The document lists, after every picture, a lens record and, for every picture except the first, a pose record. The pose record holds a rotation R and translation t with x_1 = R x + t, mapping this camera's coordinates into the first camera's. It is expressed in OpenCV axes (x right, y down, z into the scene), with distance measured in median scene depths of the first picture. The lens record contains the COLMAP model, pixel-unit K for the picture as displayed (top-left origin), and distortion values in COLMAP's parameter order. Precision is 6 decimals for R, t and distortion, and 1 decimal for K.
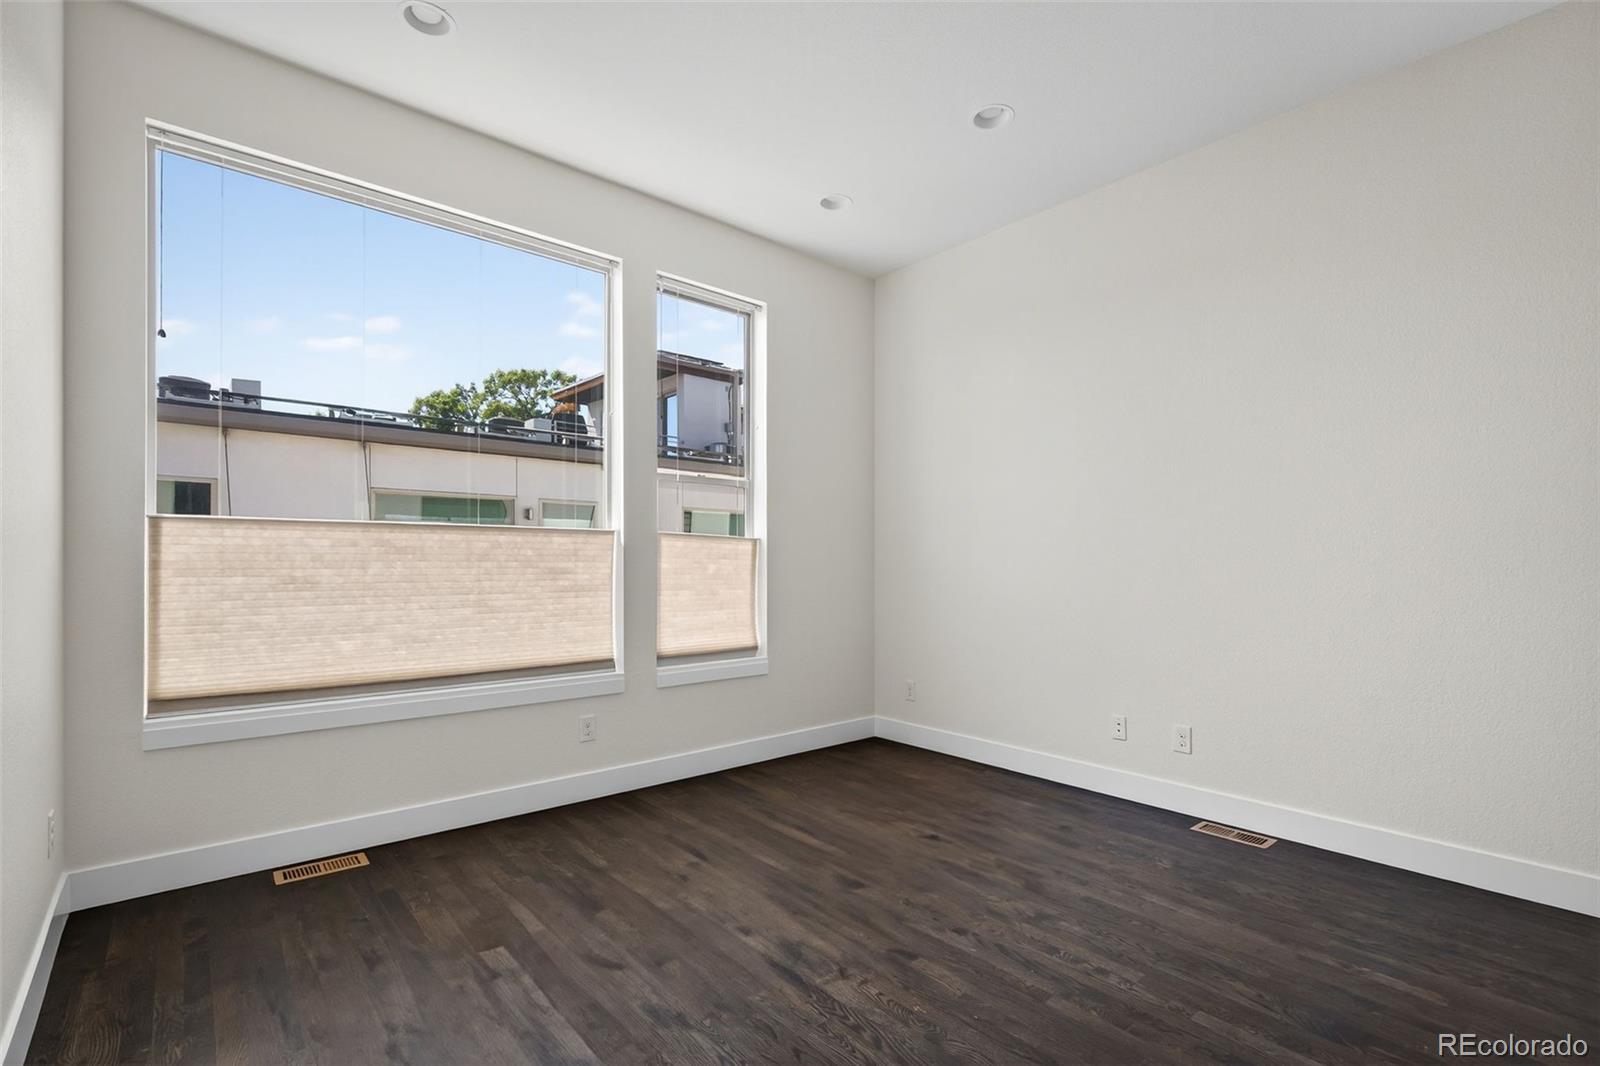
lens RADIAL K [[732.3, 0, 793.7], [0, 732.3, 554.8], [0, 0, 1]] dist [0.002593, 0.000218]
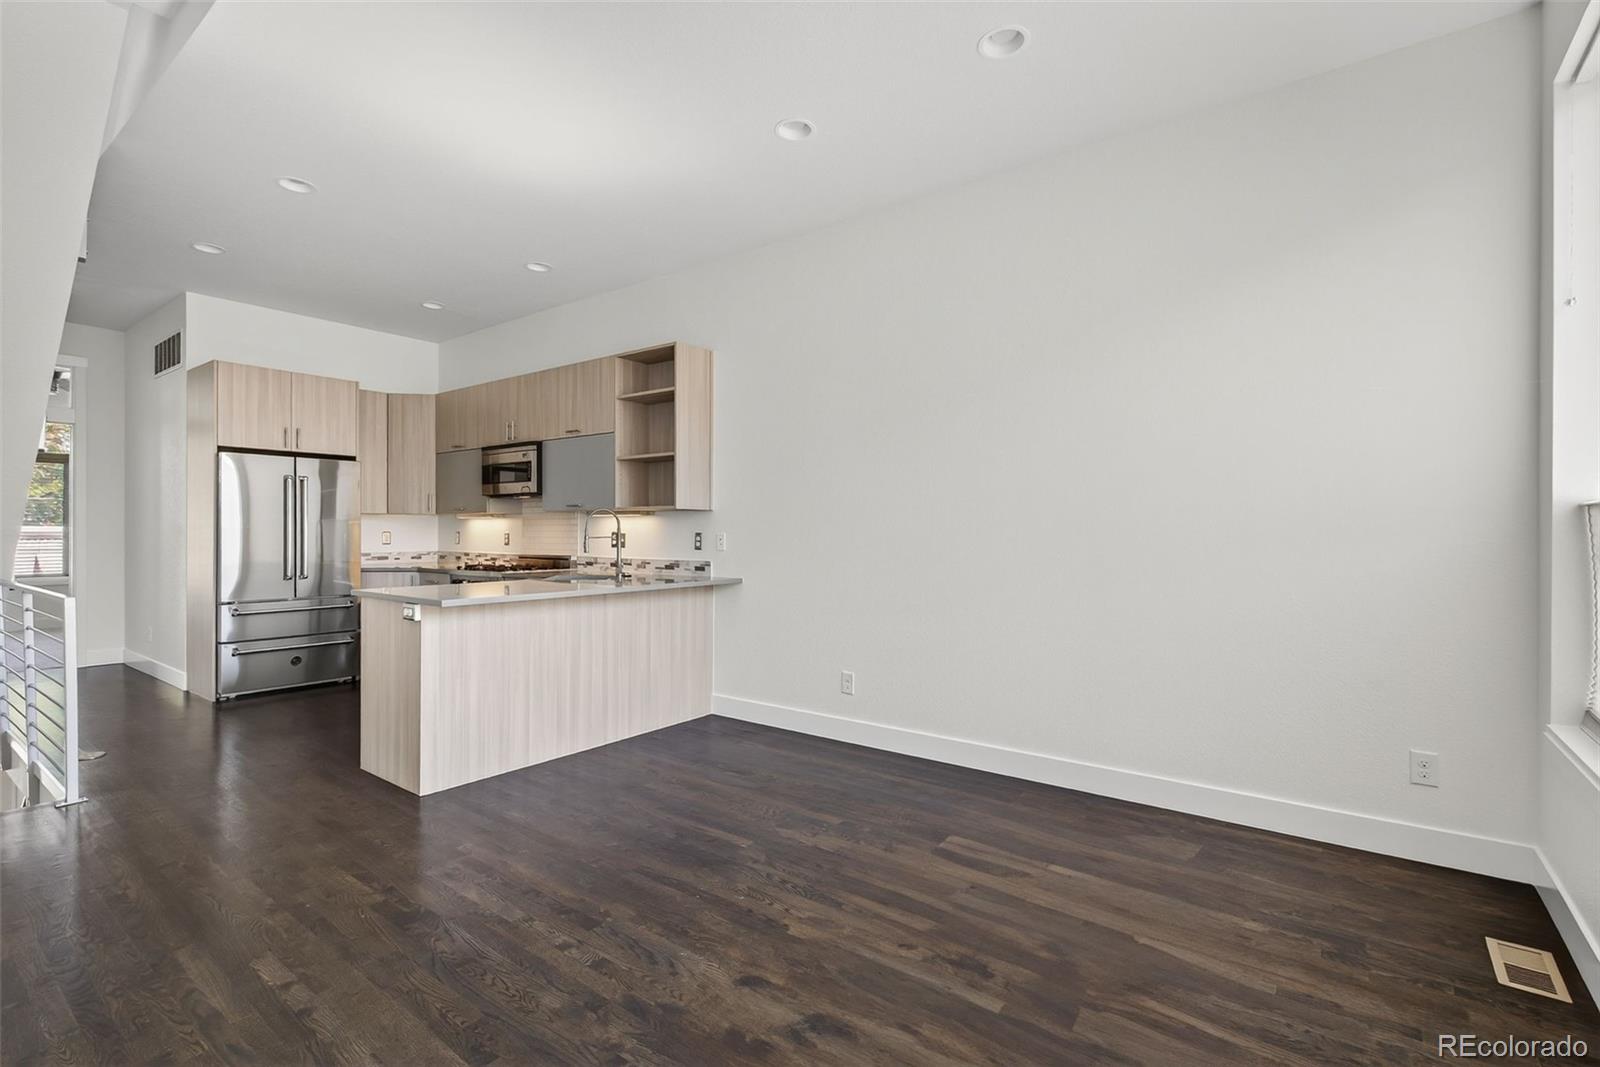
lens RADIAL K [[732.3, 0, 803.2], [0, 732.3, 534.7], [0, 0, 1]] dist [0.002593, 0.000218]
pose [[-0.973276, -0.003008, -0.229620, 0.201127], [-0.000757, 0.999951, -0.009891, -0.003609], [0.229638, -0.009453, -0.973230, 1.276582]]
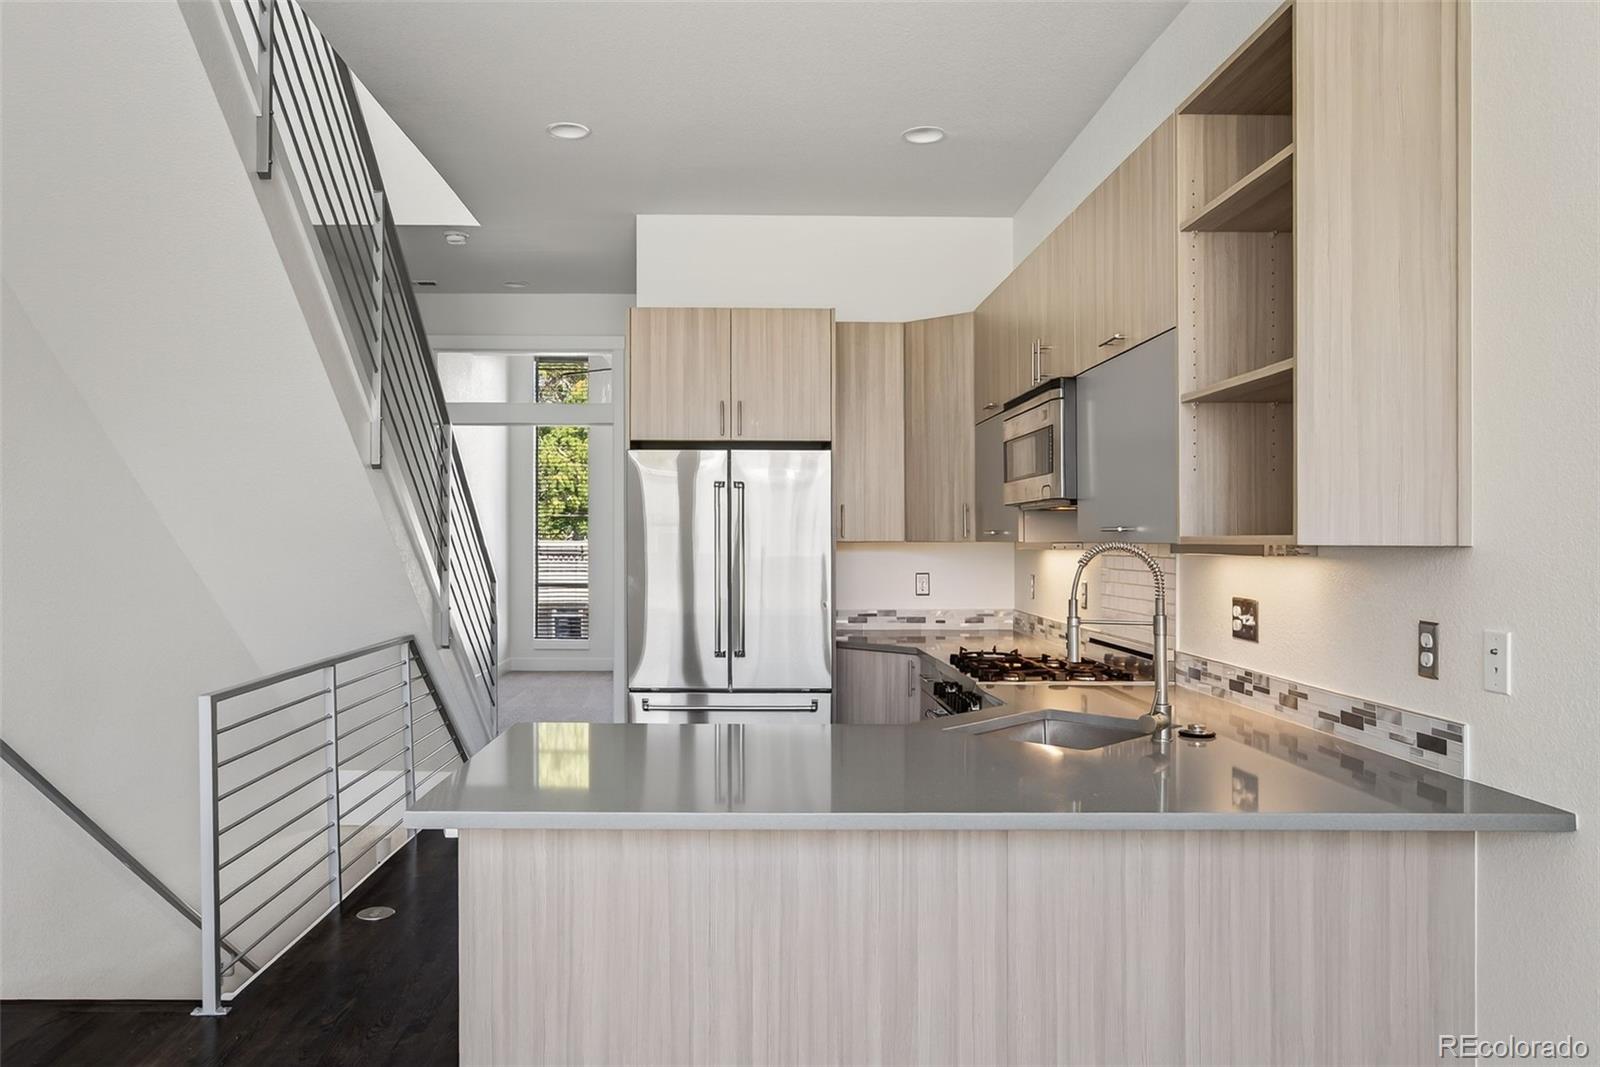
lens RADIAL K [[1140.1, 0, 747.6], [0, 1140.1, 544.7], [0, 0, 1]] dist [-0.027032, 0.015565]
pose [[-0.768472, -0.005872, 0.639857, -0.050152], [-0.013231, 0.999890, -0.006714, -0.057362], [-0.639747, -0.013625, -0.768465, 0.578837]]
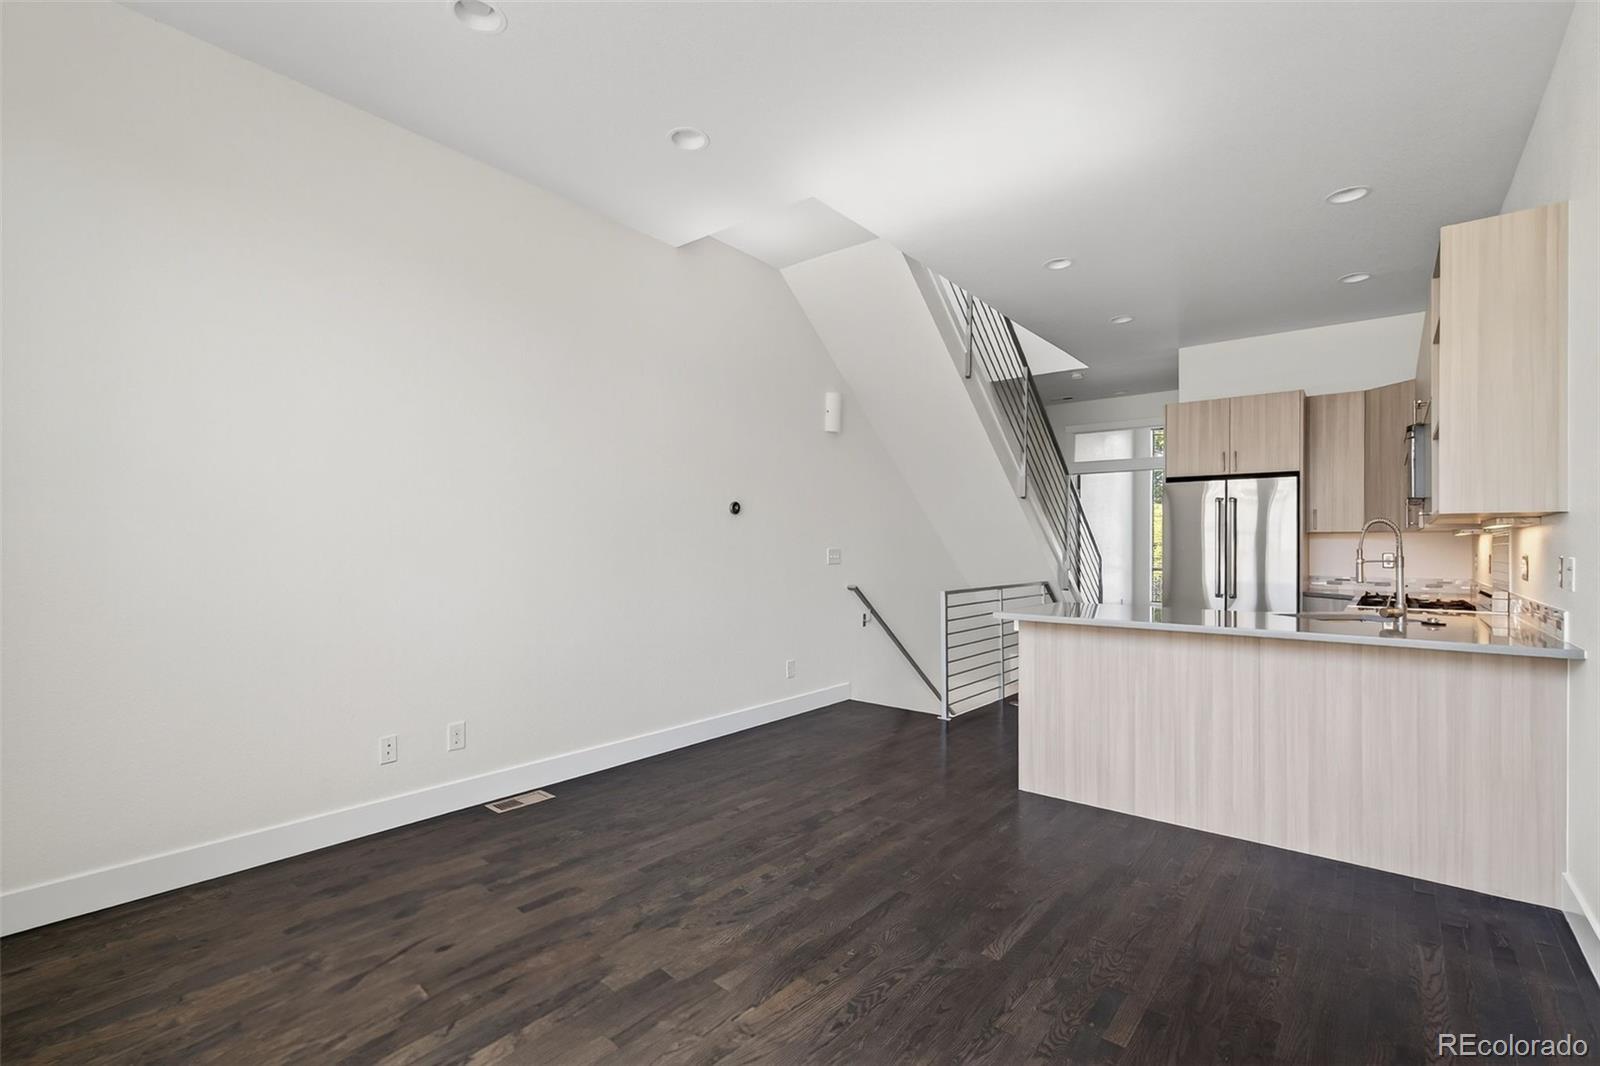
lens RADIAL K [[732.3, 0, 789.8], [0, 732.3, 556.5], [0, 0, 1]] dist [0.002593, 0.000218]
pose [[-0.186882, -0.013255, 0.982293, -0.535828], [-0.018242, 0.999783, 0.010020, -0.014408], [-0.982213, -0.016047, -0.187083, 0.740552]]
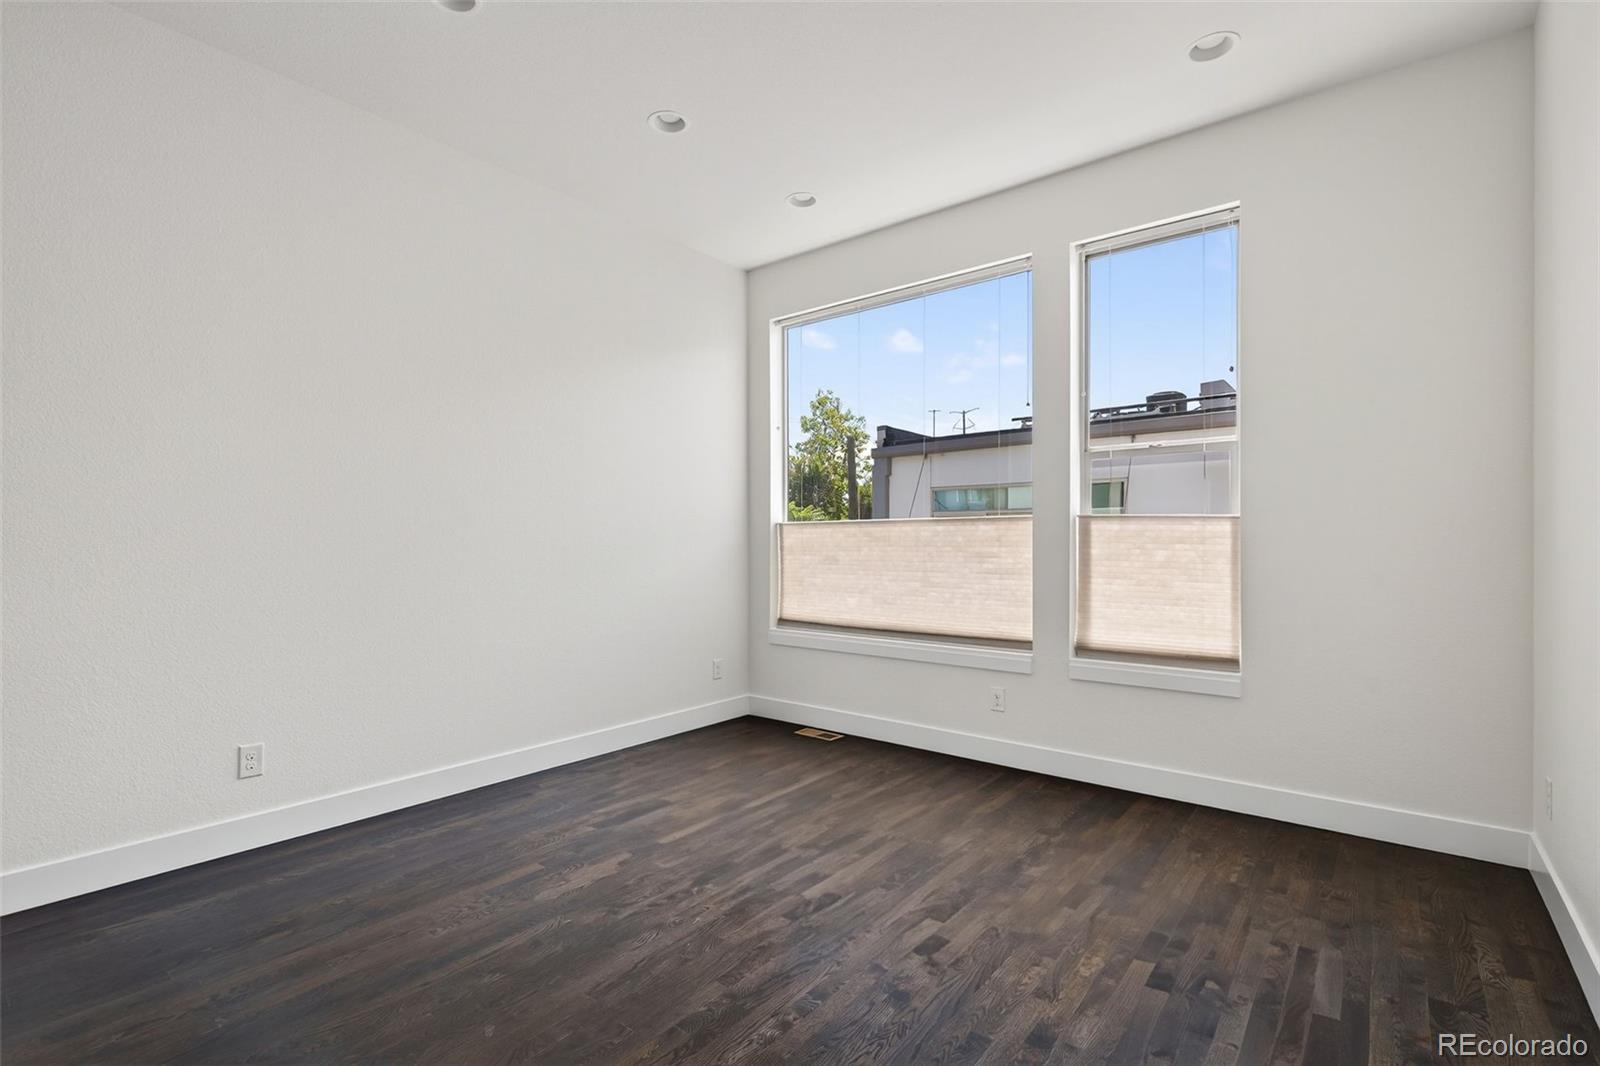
lens RADIAL K [[733.1, 0, 792.5], [0, 733.1, 539.6], [0, 0, 1]] dist [0.020221, 0.000042]
pose [[0.188077, -0.007540, -0.982125, 0.779273], [0.010923, 0.999925, -0.005584, 0.001244], [0.982094, -0.009678, 0.188145, 0.518674]]
